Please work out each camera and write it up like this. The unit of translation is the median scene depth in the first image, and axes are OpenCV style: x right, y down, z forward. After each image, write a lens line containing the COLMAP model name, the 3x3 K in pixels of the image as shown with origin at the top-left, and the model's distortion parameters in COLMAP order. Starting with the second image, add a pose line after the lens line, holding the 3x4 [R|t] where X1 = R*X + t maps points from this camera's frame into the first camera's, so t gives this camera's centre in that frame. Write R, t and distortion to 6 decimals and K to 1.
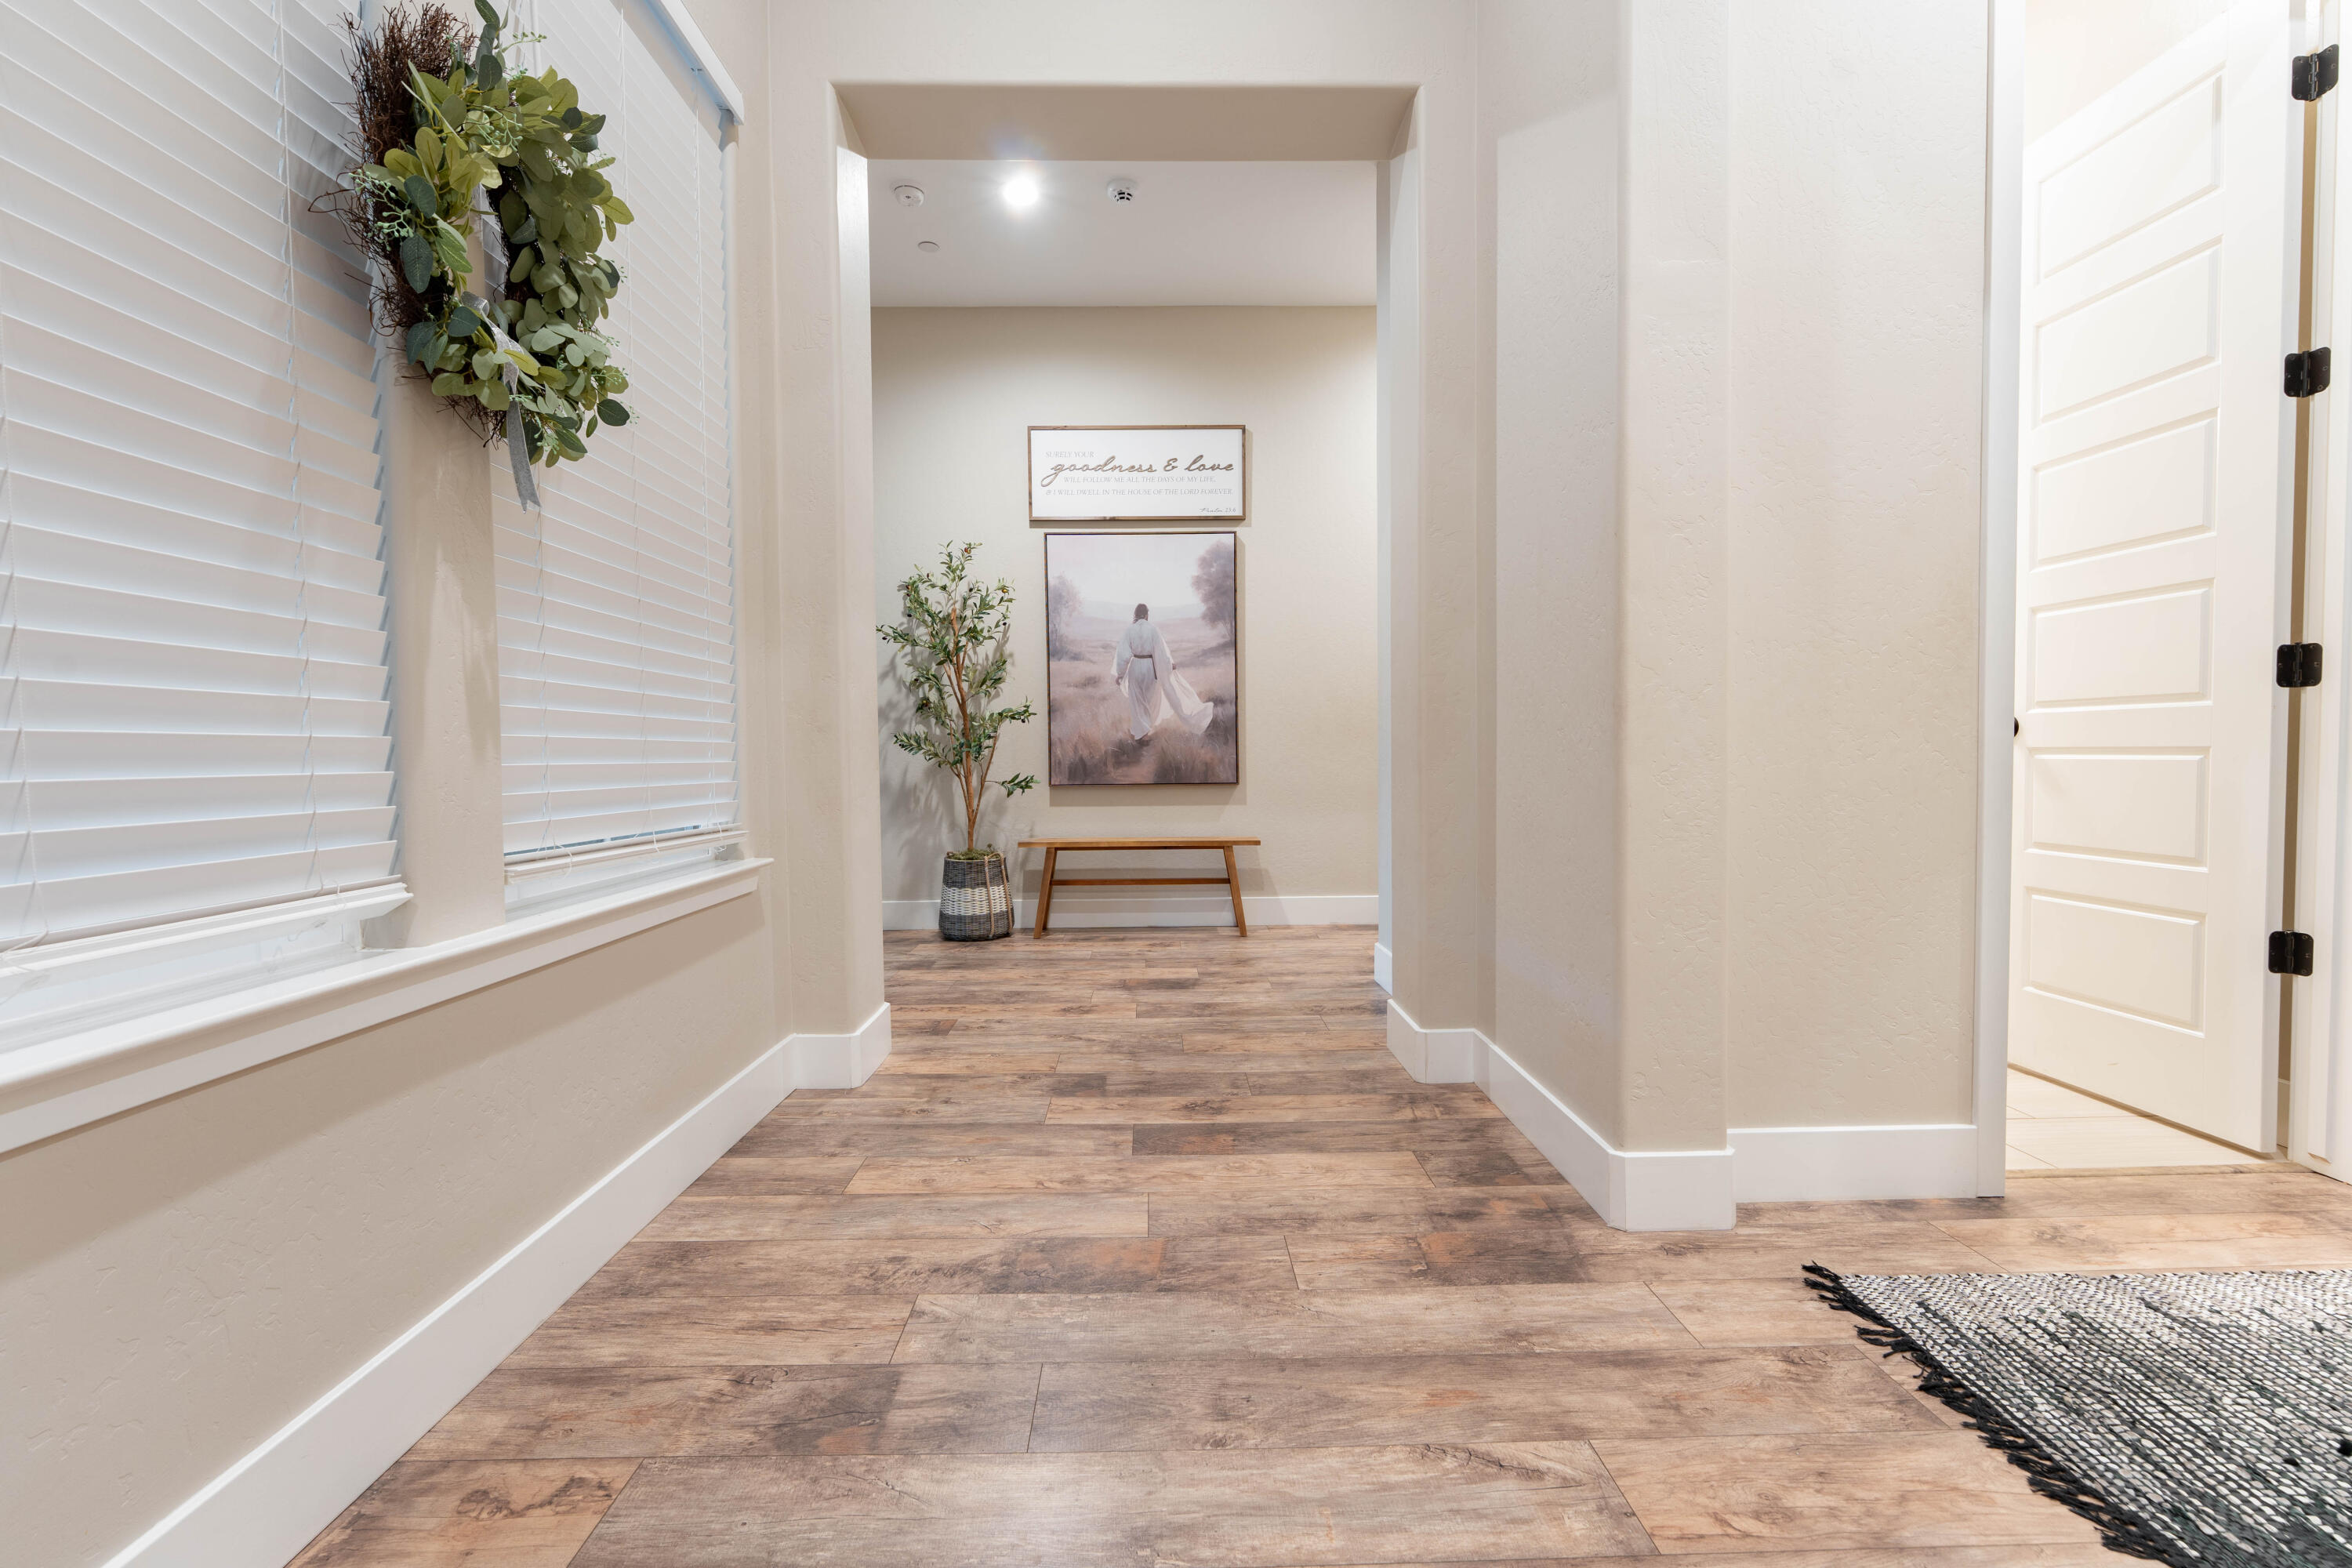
lens RADIAL K [[1020.3, 0, 1164.5], [0, 1020.3, 787.3], [0, 0, 1]] dist [0.002142, -0.001114]
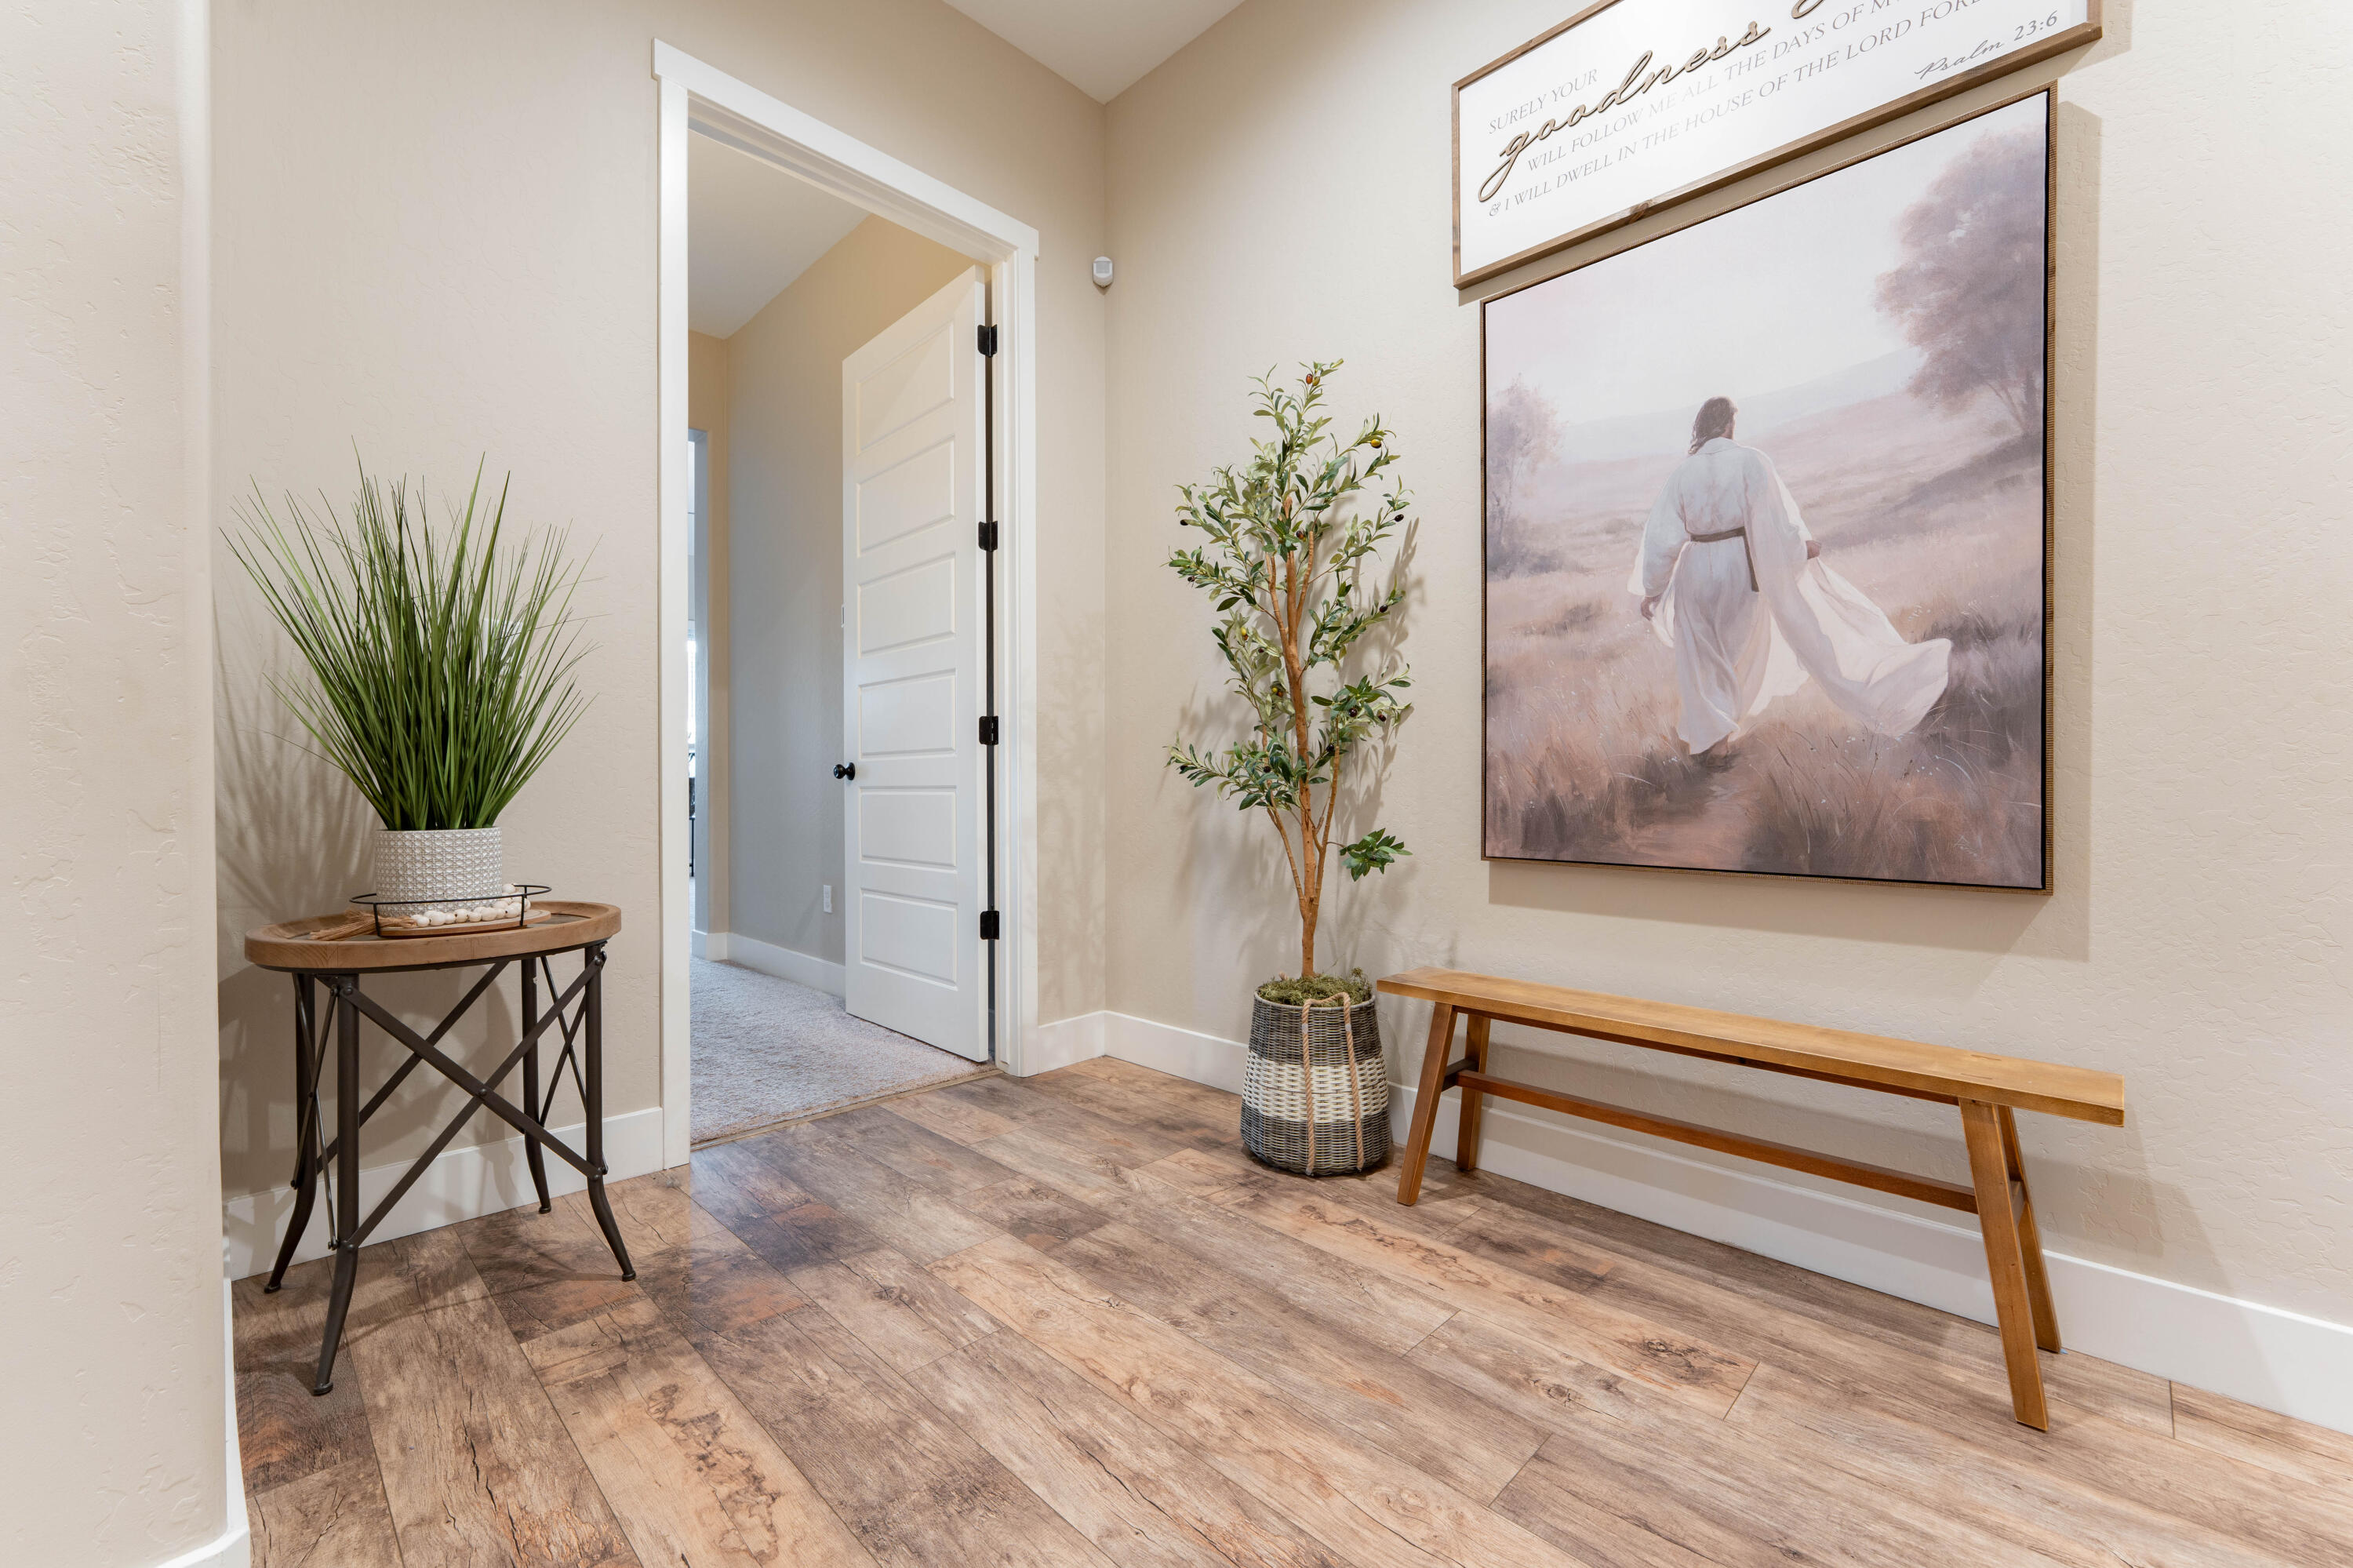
lens RADIAL K [[956.4, 0, 1165.2], [0, 956.4, 795.9], [0, 0, 1]] dist [-0.000059, -0.000479]
pose [[0.697340, 0.020250, -0.716455, 0.120797], [-0.035935, 0.999331, -0.006731, -0.027665], [0.715839, 0.030440, 0.697601, 0.786211]]
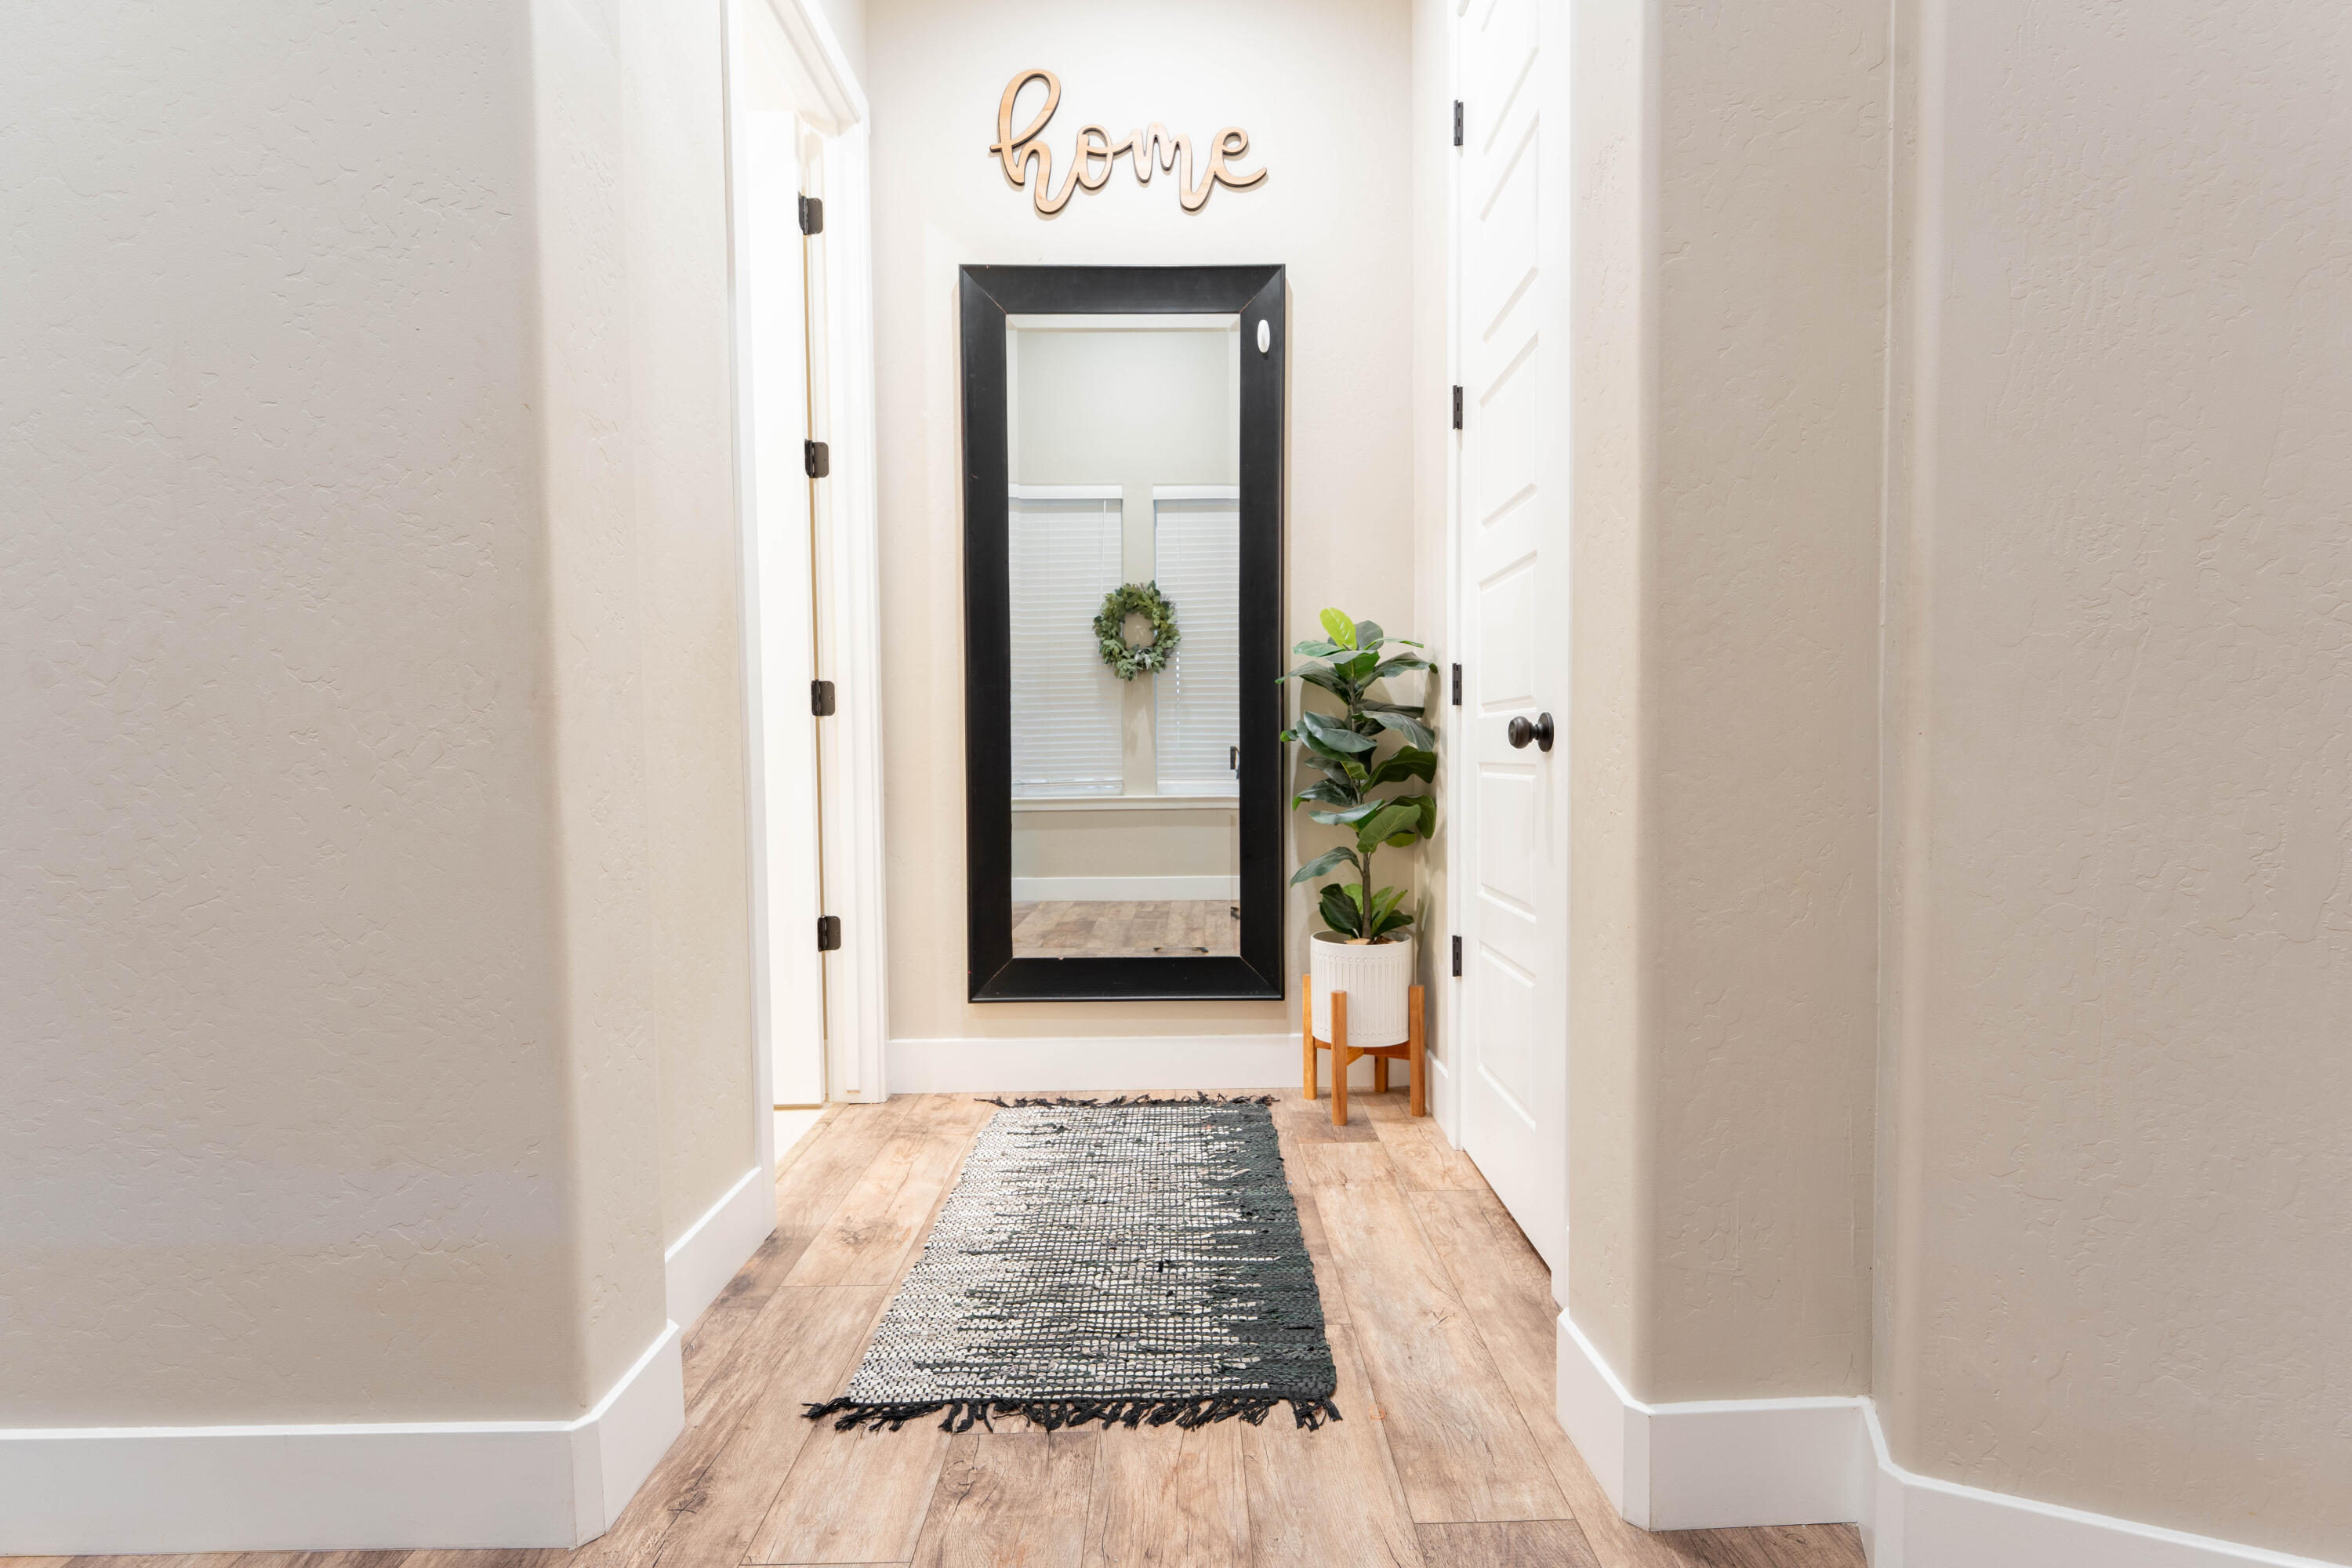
lens RADIAL K [[1080.1, 0, 1199.5], [0, 1080.1, 792.7], [0, 0, 1]] dist [0.007617, -0.001398]
pose [[0.004947, -0.029280, 0.999559, -0.095164], [0.041352, 0.998722, 0.029051, -0.012762], [-0.999132, 0.041190, 0.006152, 0.284105]]
